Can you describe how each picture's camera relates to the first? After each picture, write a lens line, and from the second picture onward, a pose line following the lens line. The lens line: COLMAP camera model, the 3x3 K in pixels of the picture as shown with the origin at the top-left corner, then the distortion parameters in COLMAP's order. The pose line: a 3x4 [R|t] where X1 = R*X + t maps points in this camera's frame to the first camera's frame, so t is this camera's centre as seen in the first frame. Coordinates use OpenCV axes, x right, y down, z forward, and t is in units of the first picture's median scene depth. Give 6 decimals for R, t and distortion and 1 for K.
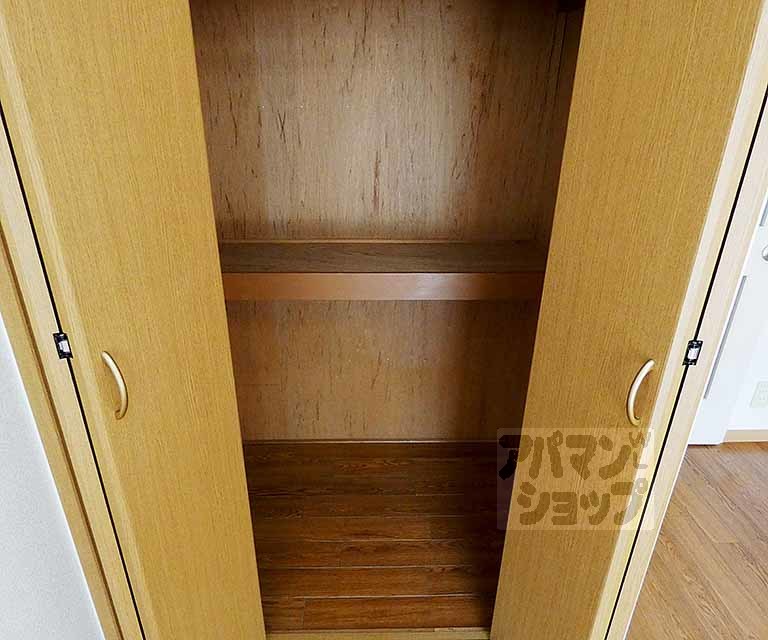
lens RADIAL K [[504.5, 0, 360.4], [0, 504.5, 320.6], [0, 0, 1]] dist [-0.011346, -0.002643]
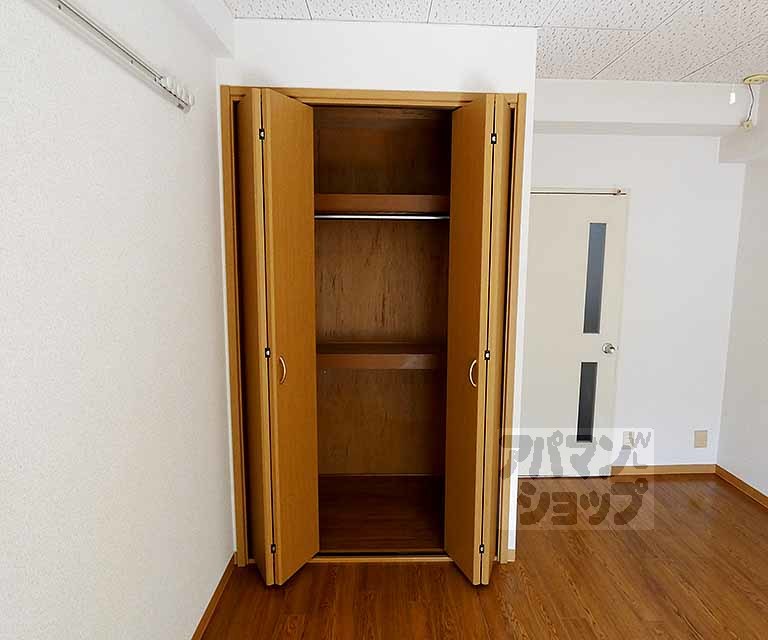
lens RADIAL K [[502.1, 0, 384.0], [0, 502.1, 320.0], [0, 0, 1]] dist [-0.056223, -0.000038]
pose [[0.999959, 0.002339, 0.008755, 0.019373], [0.000283, 0.957599, -0.288105, 0.297129], [-0.009058, 0.288096, 0.957559, -0.766021]]
